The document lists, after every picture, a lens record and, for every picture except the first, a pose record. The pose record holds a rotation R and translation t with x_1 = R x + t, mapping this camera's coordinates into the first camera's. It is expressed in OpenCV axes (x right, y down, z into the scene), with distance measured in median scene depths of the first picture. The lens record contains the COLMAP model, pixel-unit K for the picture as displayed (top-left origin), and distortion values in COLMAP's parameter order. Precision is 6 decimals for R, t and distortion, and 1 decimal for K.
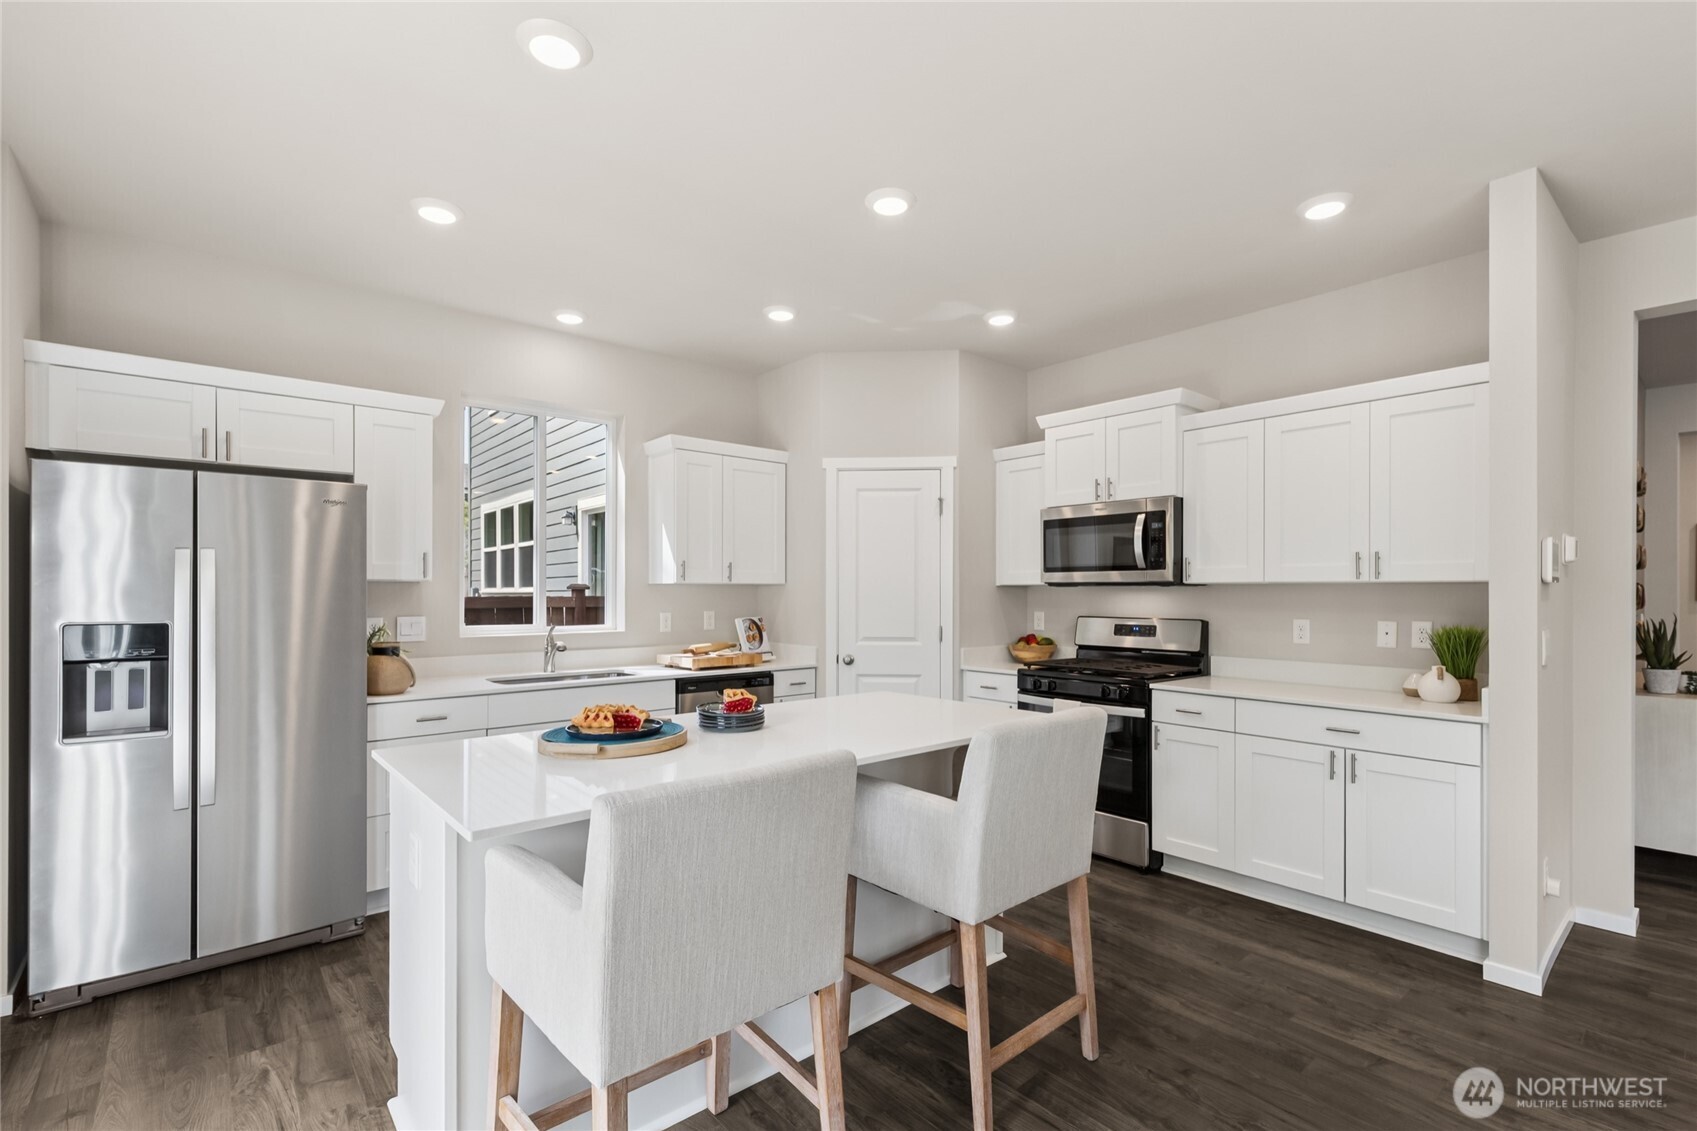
lens RADIAL K [[763.3, 0, 865.4], [0, 763.3, 594.1], [0, 0, 1]] dist [0.002644, -0.001371]
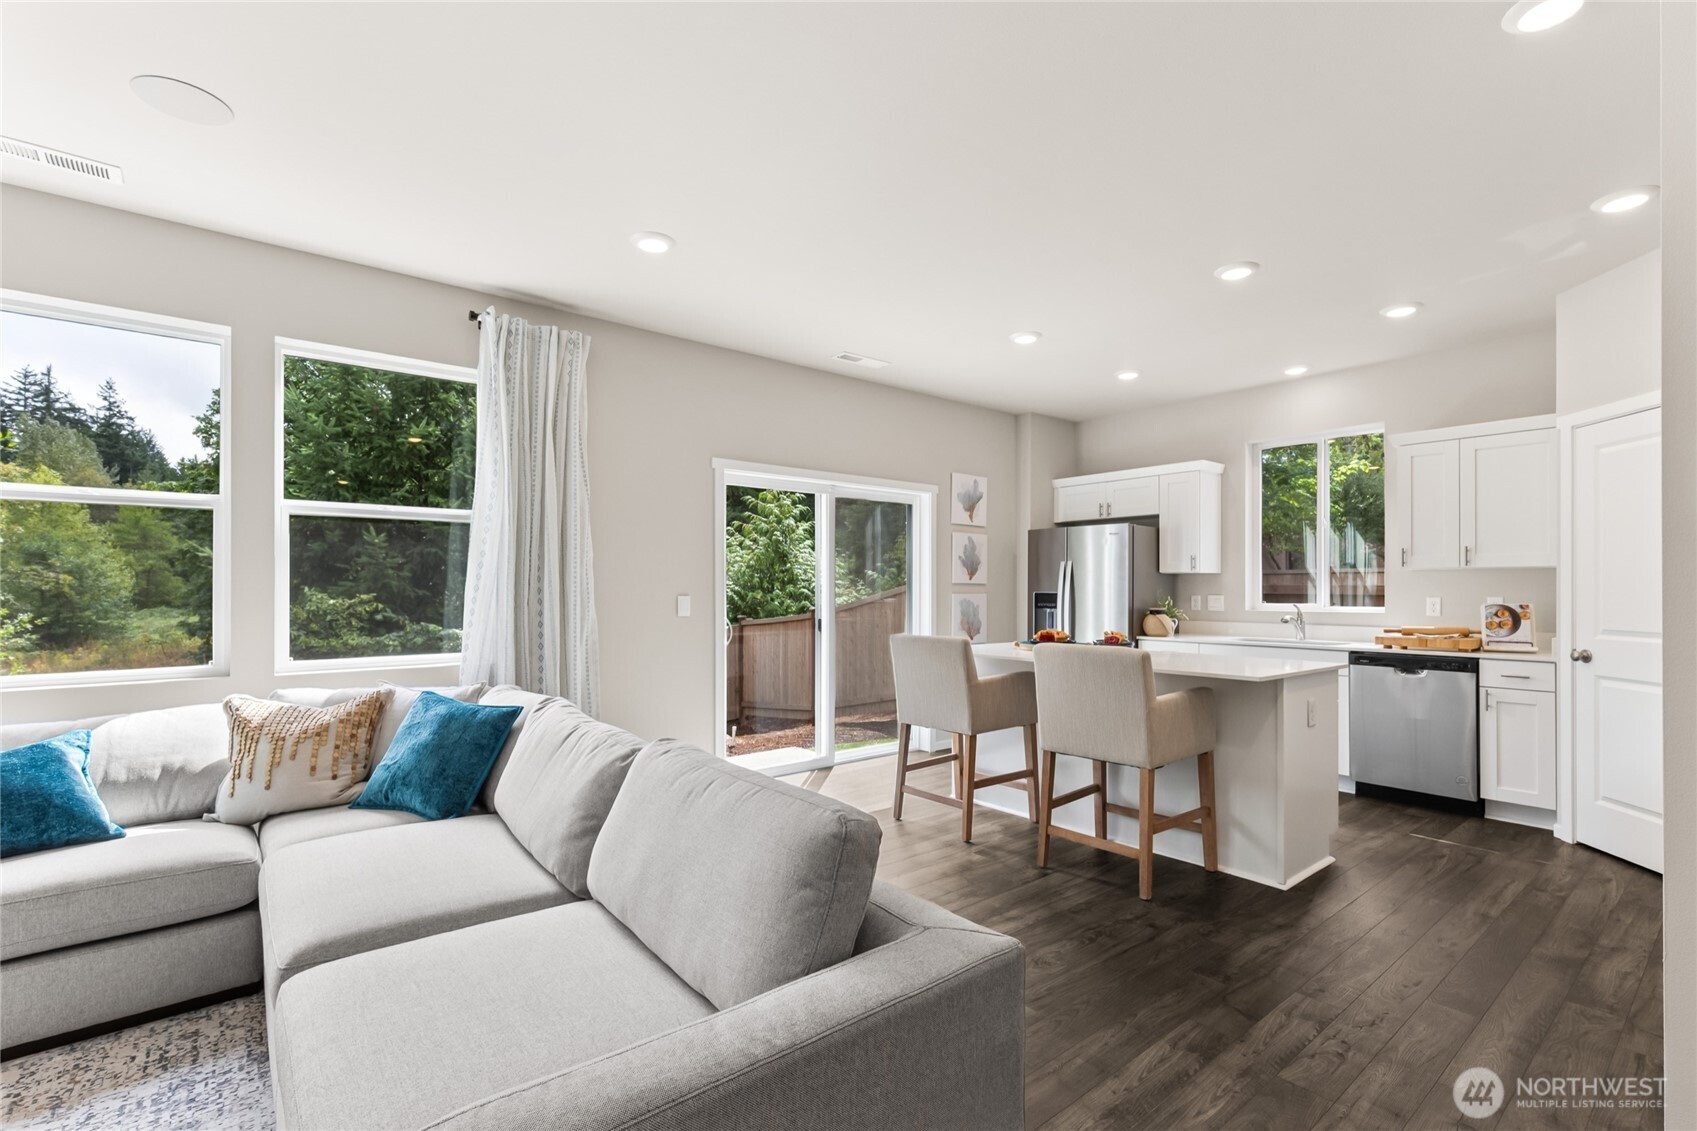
lens RADIAL K [[763.3, 0, 843.4], [0, 763.3, 584.5], [0, 0, 1]] dist [0.002644, -0.001371]
pose [[-0.033655, -0.008933, -0.999394, 0.890480], [-0.003598, 0.999955, -0.008817, 0.020825], [0.999427, 0.003299, -0.033686, 0.250298]]
